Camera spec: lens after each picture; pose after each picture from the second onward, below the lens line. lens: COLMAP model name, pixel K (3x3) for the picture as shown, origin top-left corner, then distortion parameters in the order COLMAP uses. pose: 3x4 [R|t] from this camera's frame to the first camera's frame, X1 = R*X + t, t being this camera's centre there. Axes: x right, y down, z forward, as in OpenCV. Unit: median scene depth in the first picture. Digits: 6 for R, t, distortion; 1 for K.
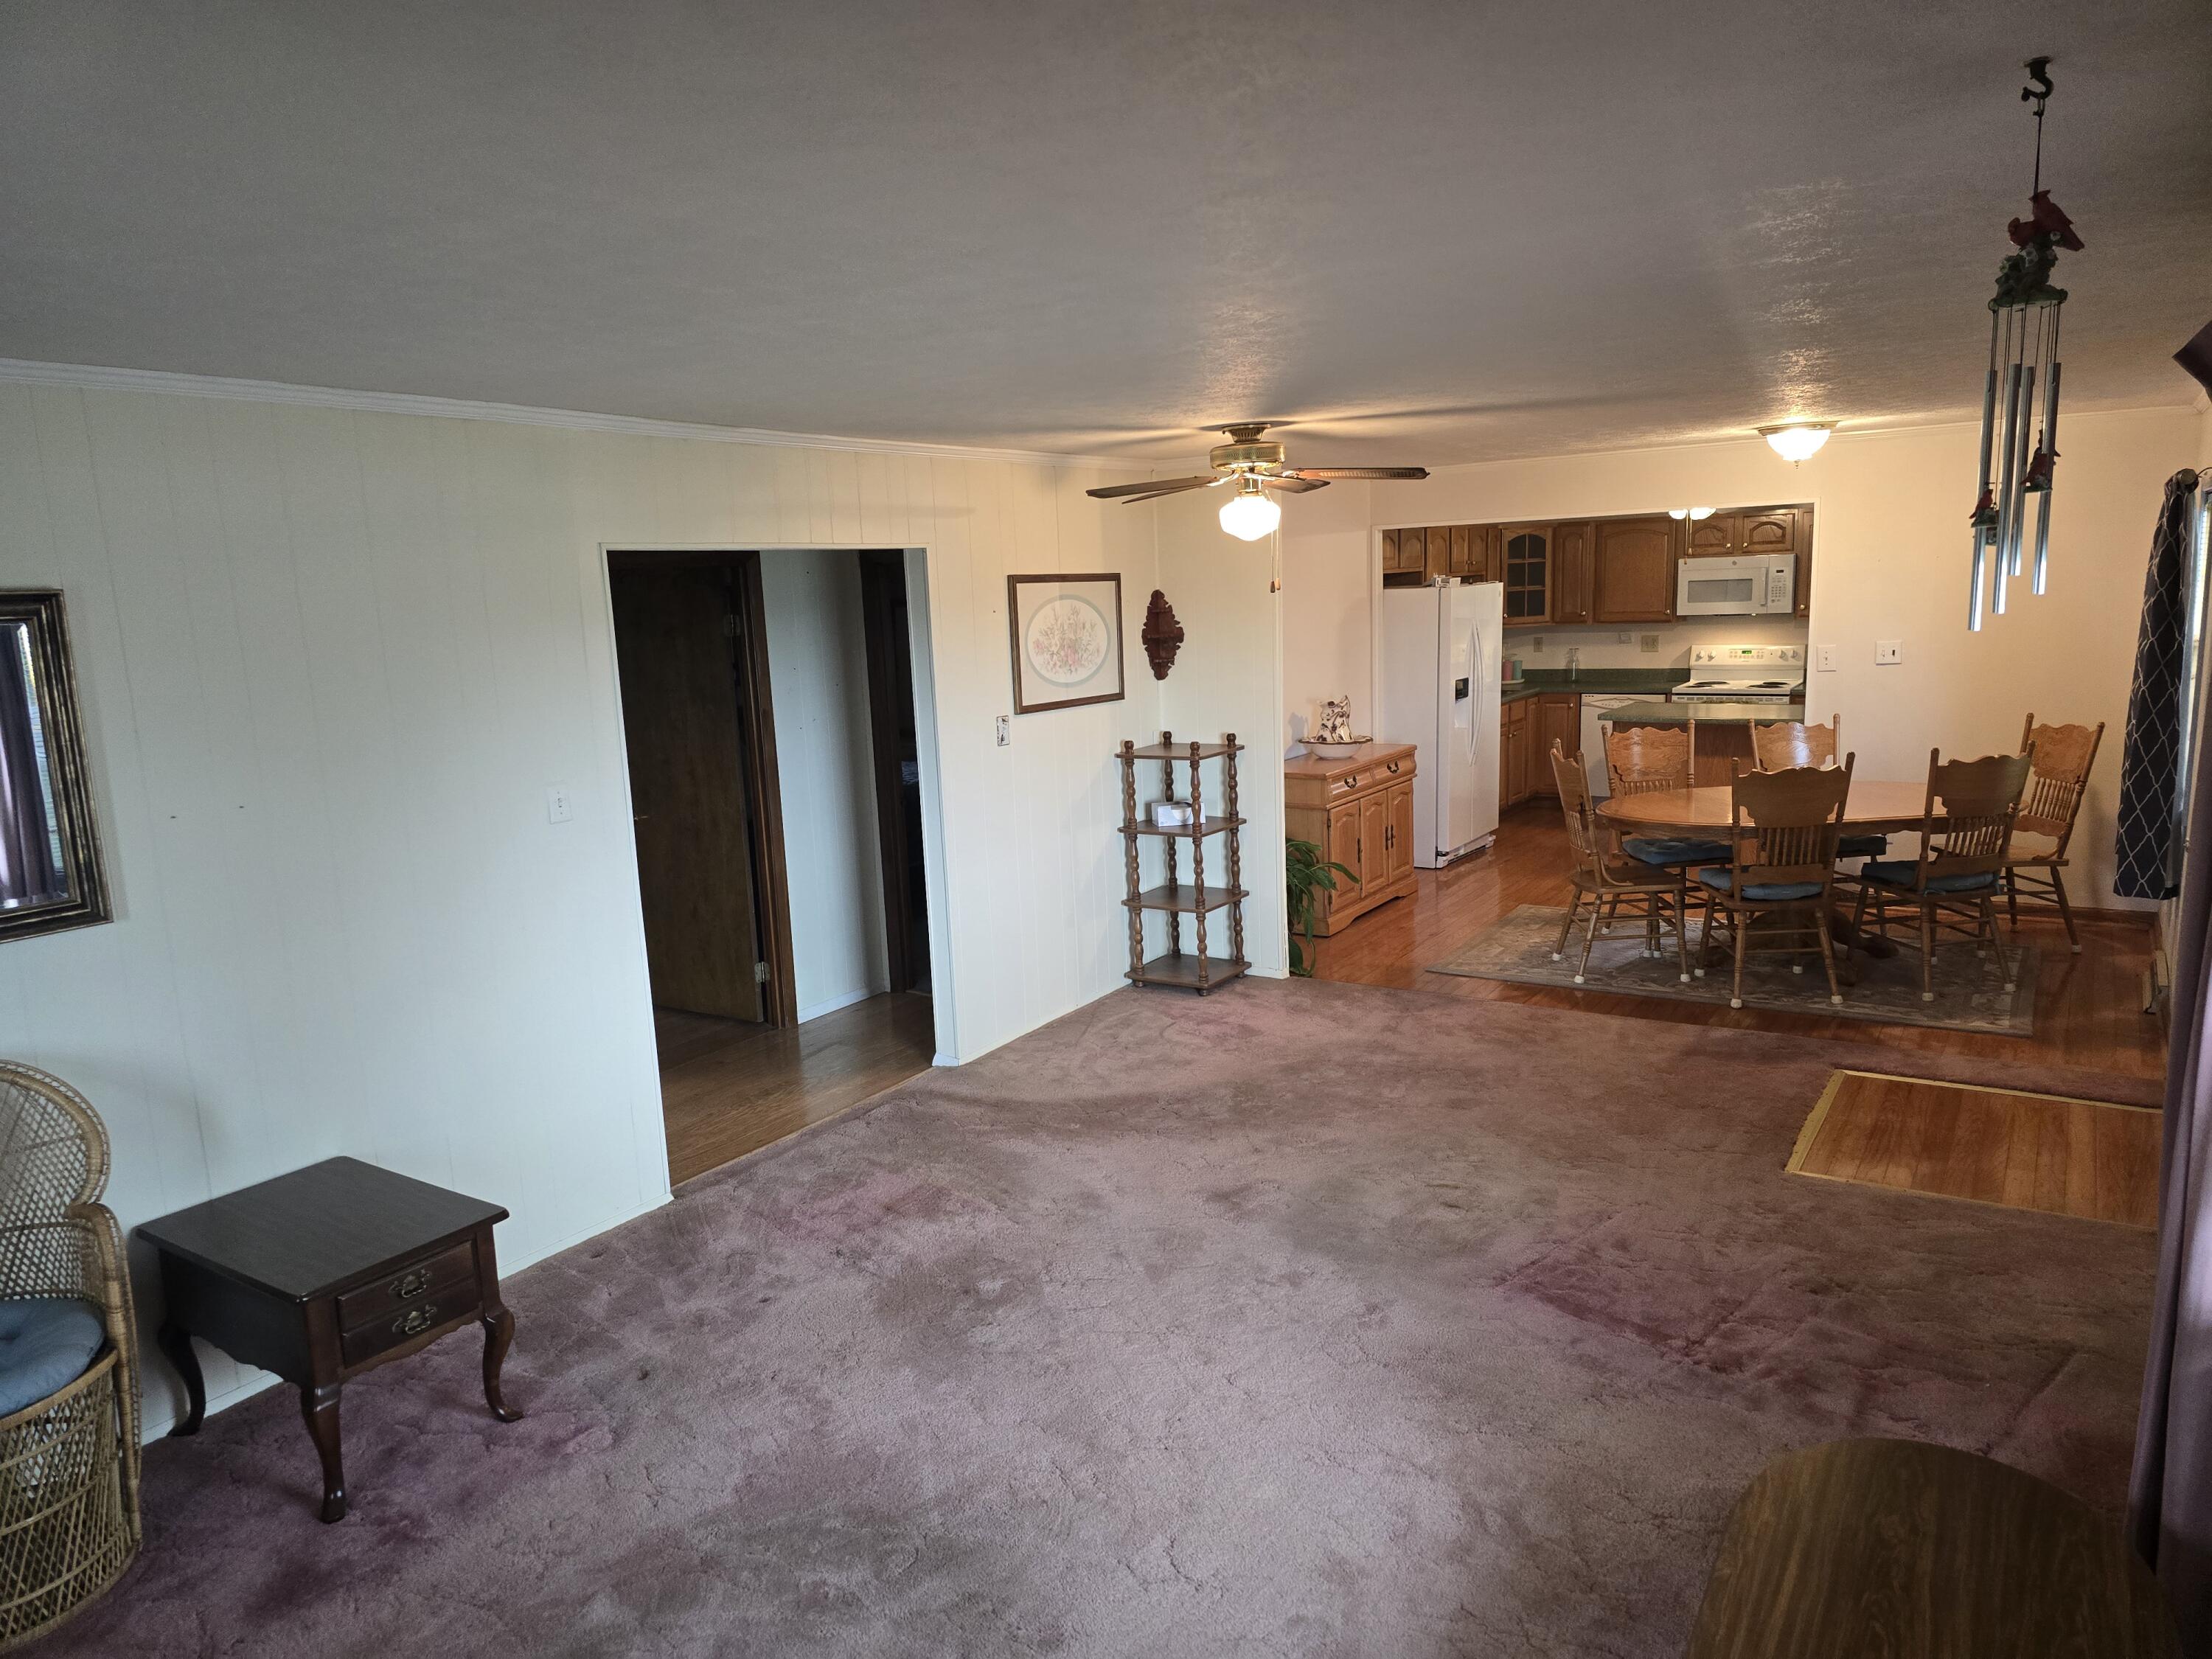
lens RADIAL K [[1492.6, 0, 1106.0], [0, 1492.6, 829.5], [0, 0, 1]] dist [0.003506, -0.001830]
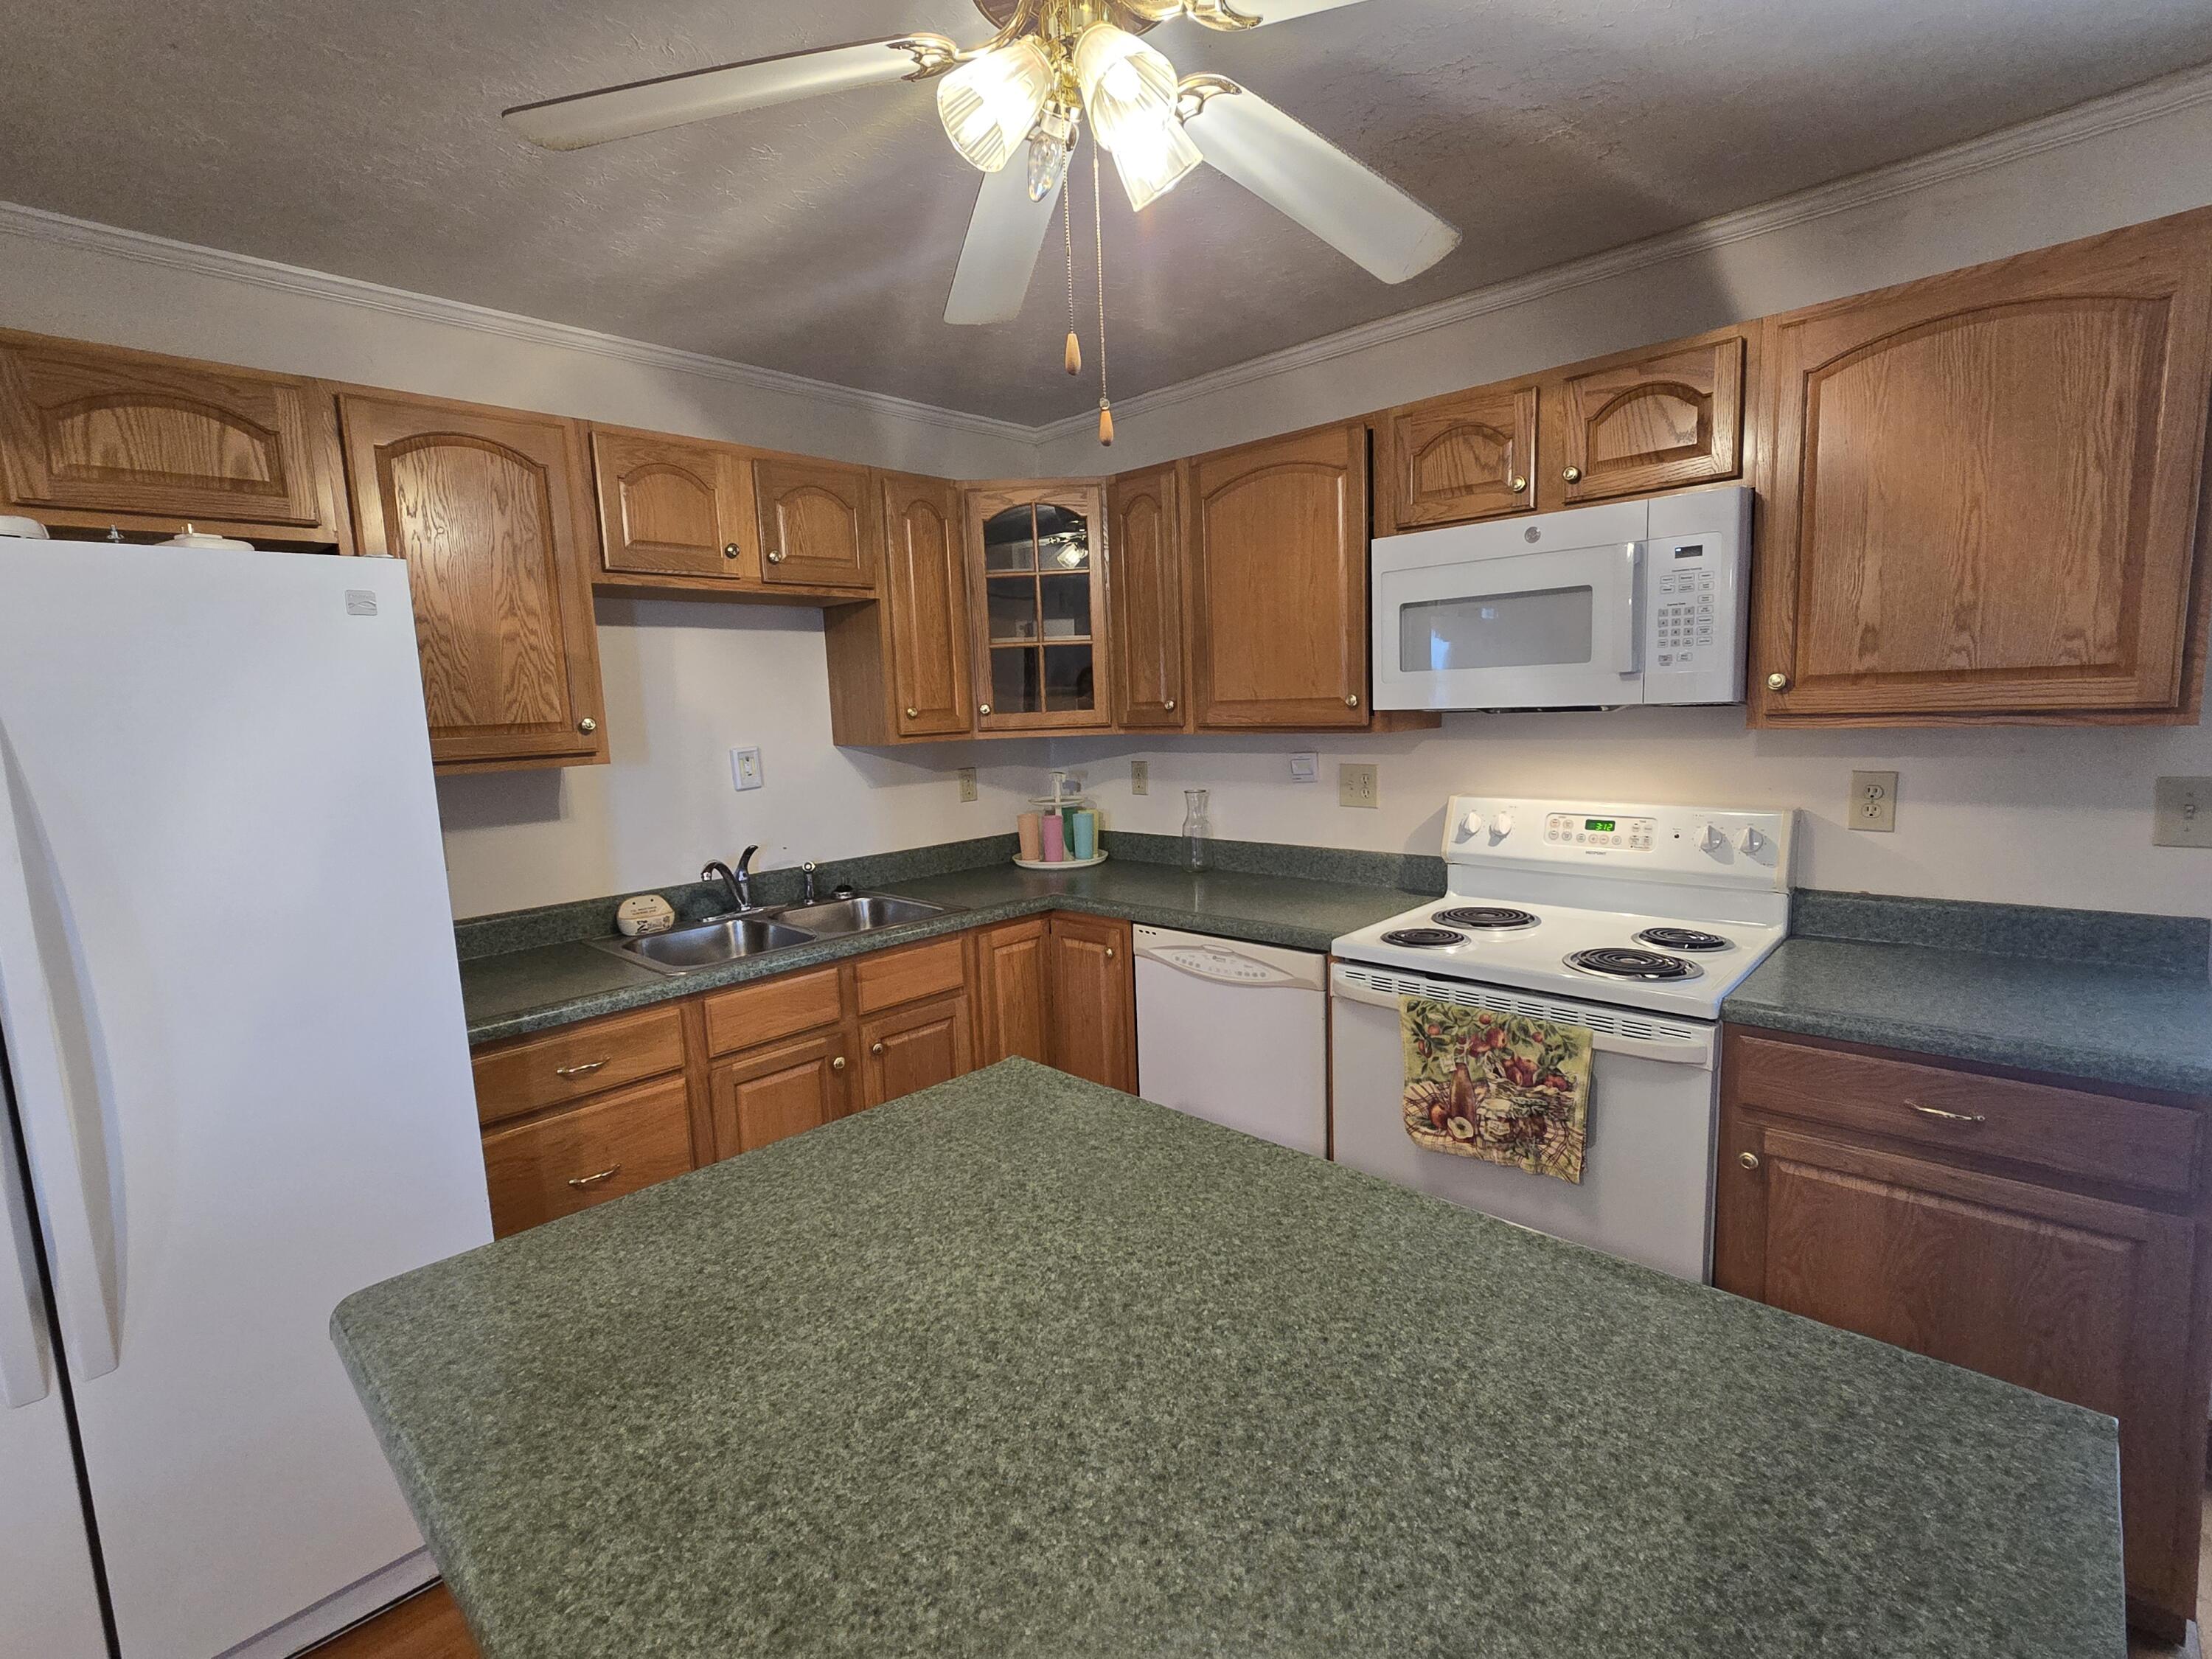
lens RADIAL K [[1071.2, 0, 1106.0], [0, 1071.2, 829.5], [0, 0, 1]] dist [-0.002214, -0.000145]
pose [[0.985809, 0.023046, -0.166284, 0.377567], [-0.028678, 0.999091, -0.031552, -0.111996], [0.165406, 0.035872, 0.985573, 0.786015]]
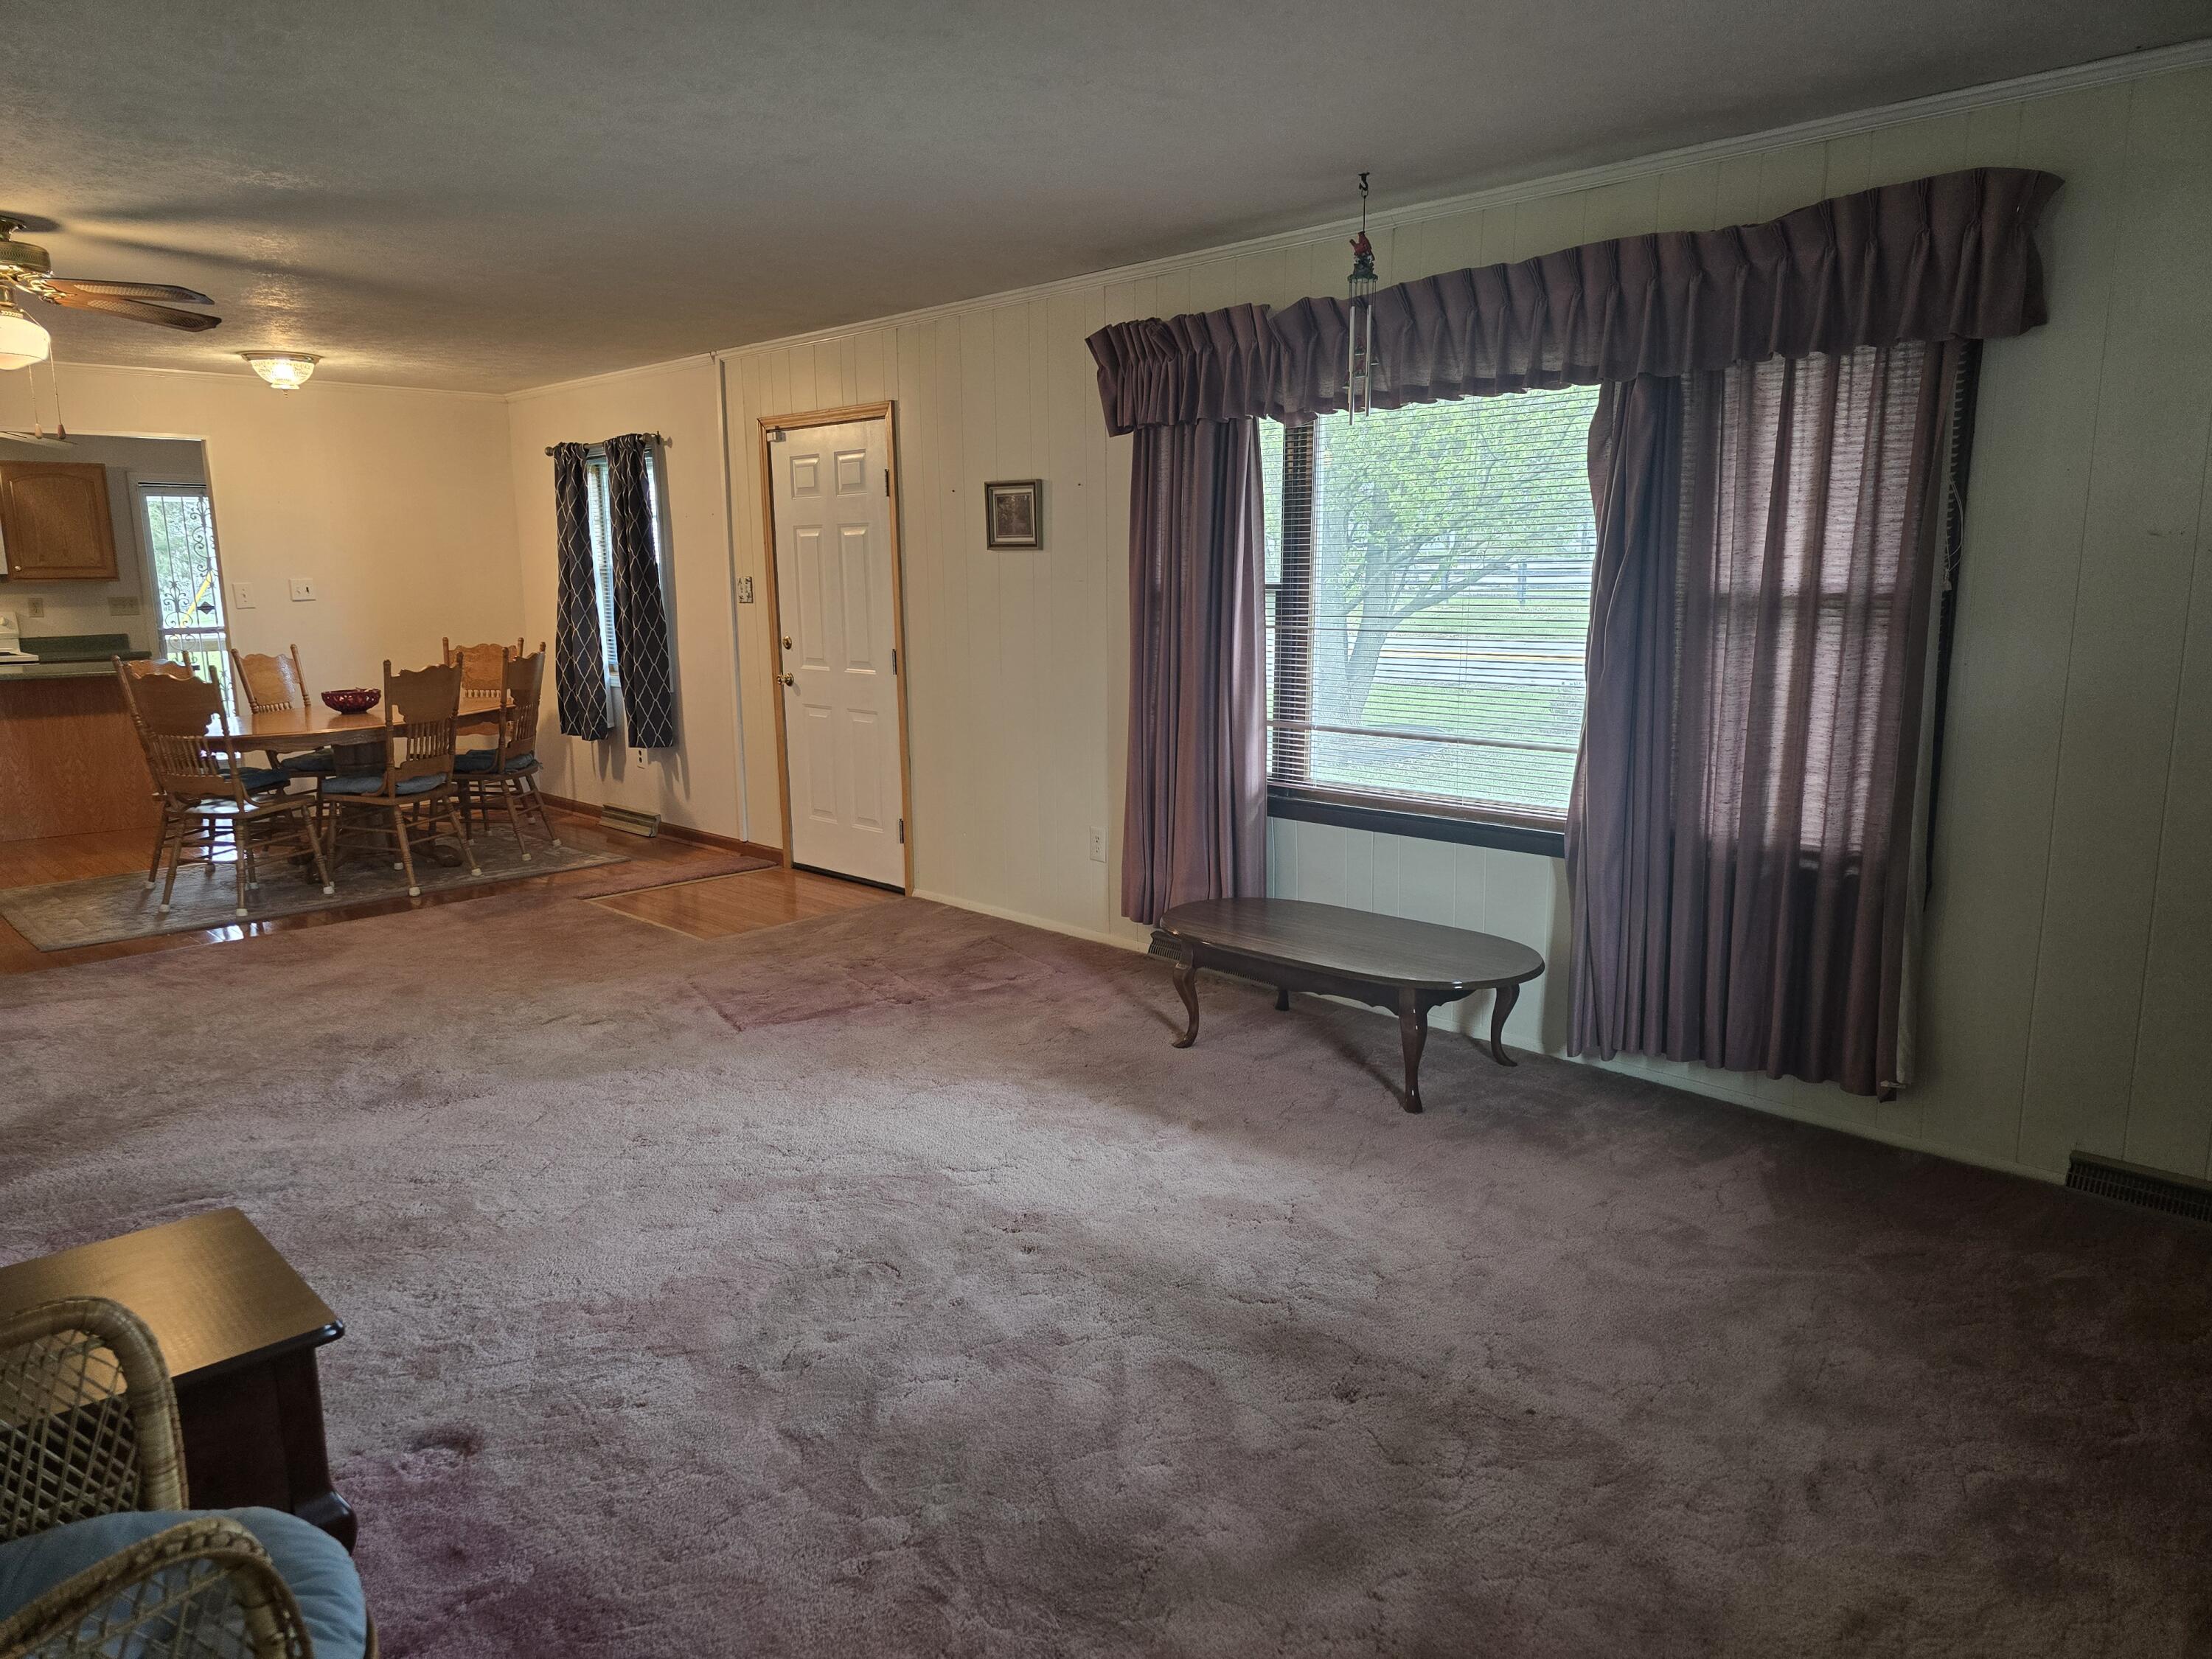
lens RADIAL K [[1488.4, 0, 1107.0], [0, 1488.4, 872.1], [0, 0, 1]] dist [-0.000479, -0.001353]
pose [[0.227198, -0.163138, 0.960087, -0.291503], [0.165717, 0.977967, 0.126961, 0.029042], [-0.959645, 0.130257, 0.249227, 0.148958]]
